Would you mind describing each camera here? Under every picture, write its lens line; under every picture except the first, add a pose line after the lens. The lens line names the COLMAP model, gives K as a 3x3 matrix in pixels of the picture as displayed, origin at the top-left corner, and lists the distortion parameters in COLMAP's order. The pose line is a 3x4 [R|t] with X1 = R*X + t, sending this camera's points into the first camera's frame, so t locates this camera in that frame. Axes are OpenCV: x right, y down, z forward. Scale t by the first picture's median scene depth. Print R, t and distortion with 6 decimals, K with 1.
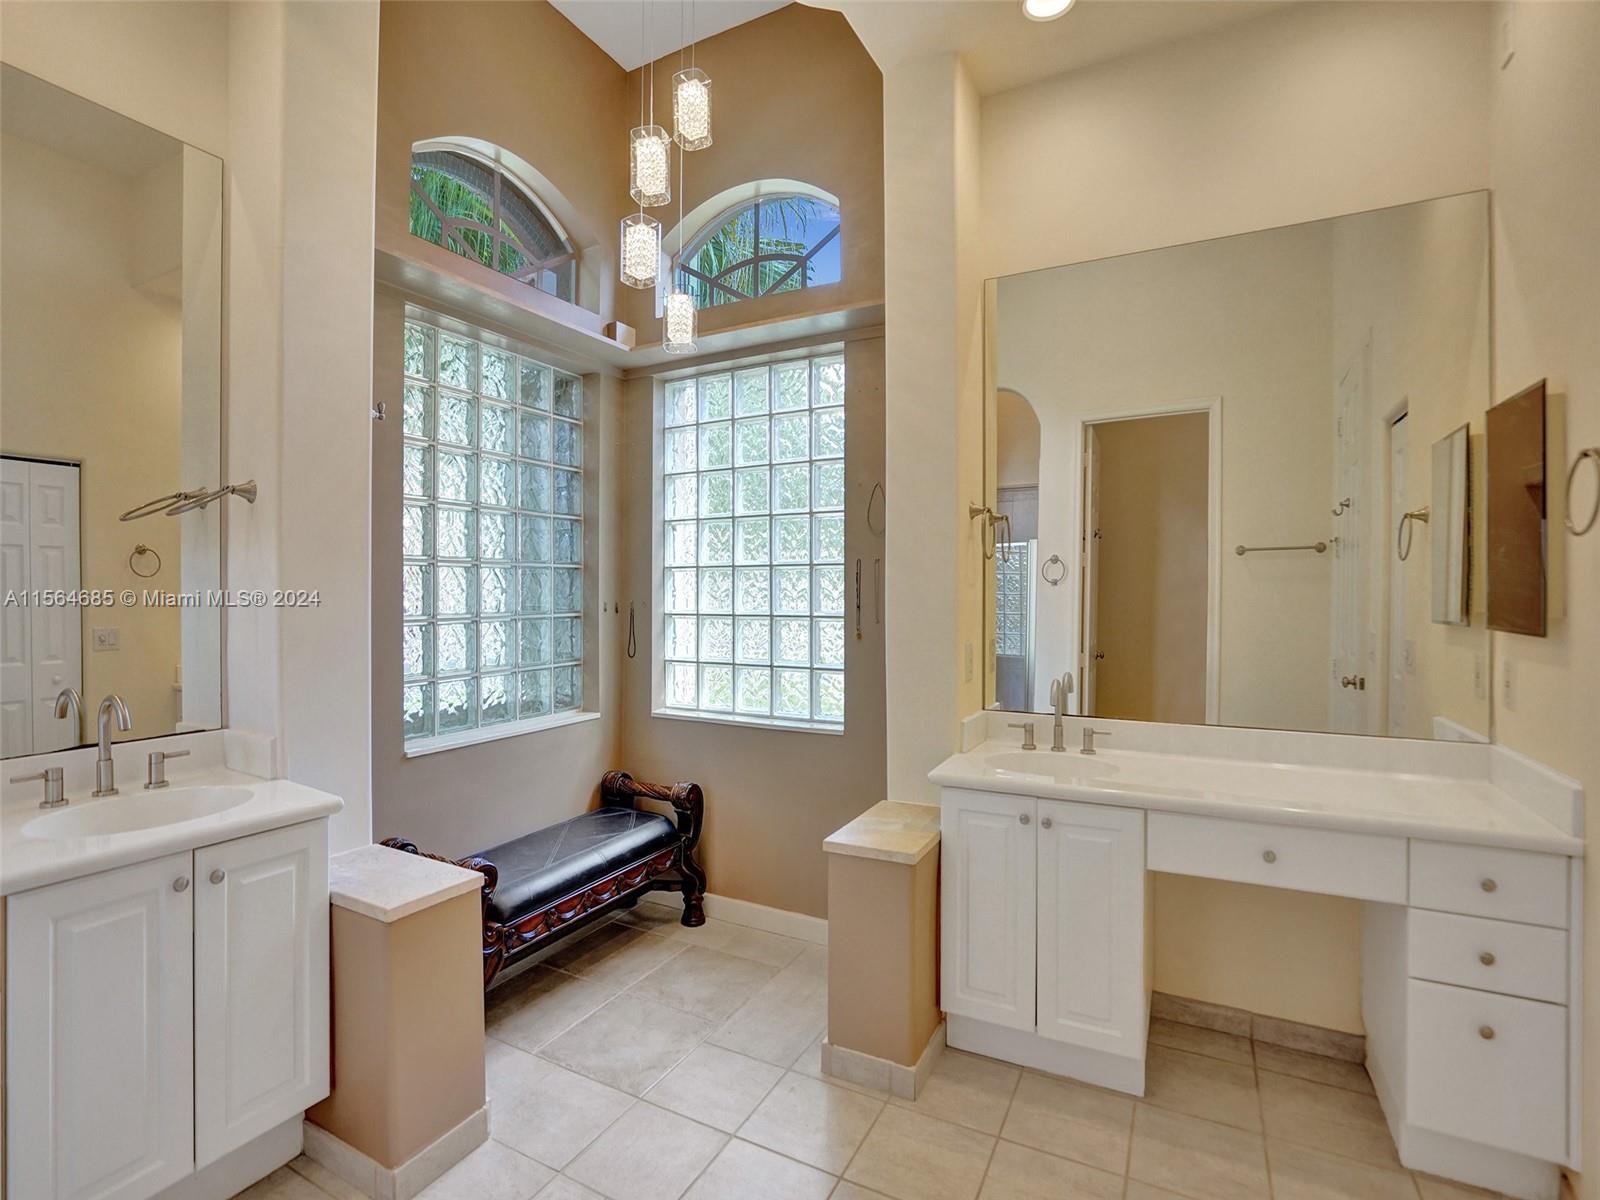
lens RADIAL K [[755.1, 0, 802.3], [0, 755.1, 598.9], [0, 0, 1]] dist [-0.025512, 0.008886]
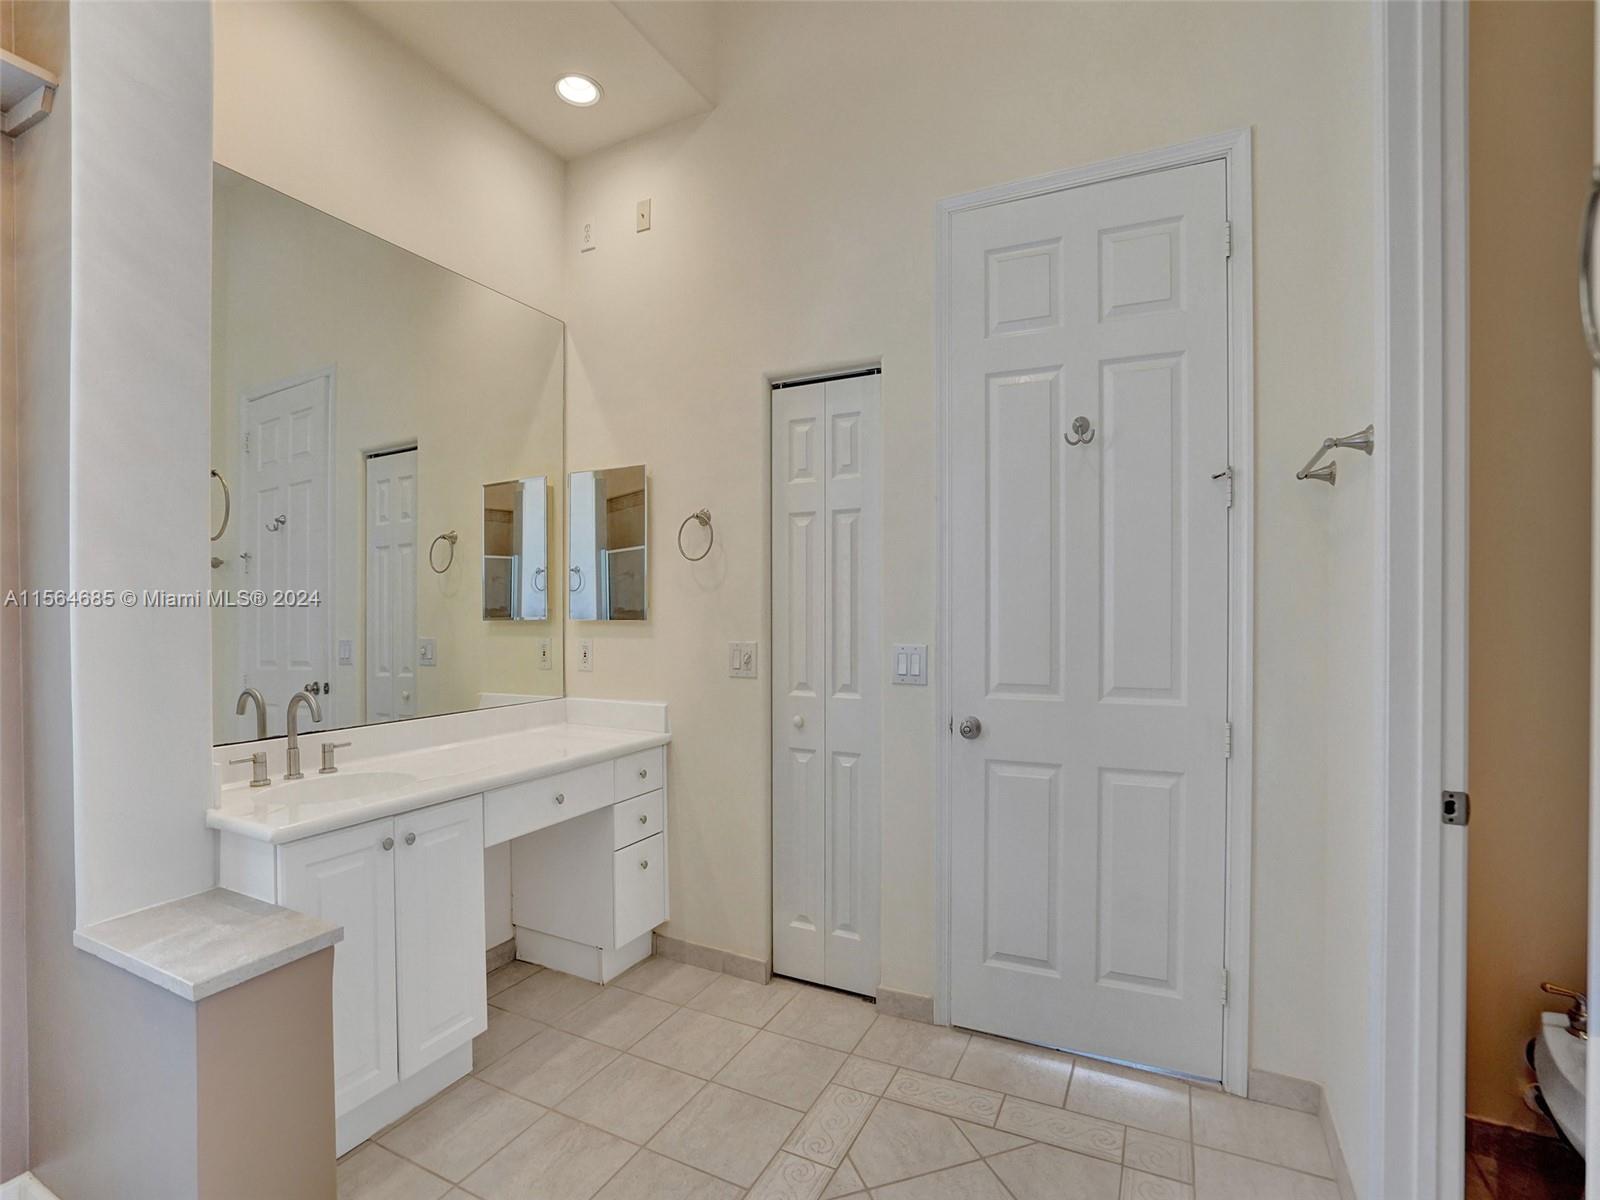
lens RADIAL K [[755.1, 0, 809.4], [0, 755.1, 610.1], [0, 0, 1]] dist [-0.025512, 0.008886]
pose [[-0.008860, 0.002131, 0.999958, -0.598417], [0.007088, 0.999973, -0.002068, 0.026524], [-0.999936, 0.007070, -0.008875, 0.531417]]
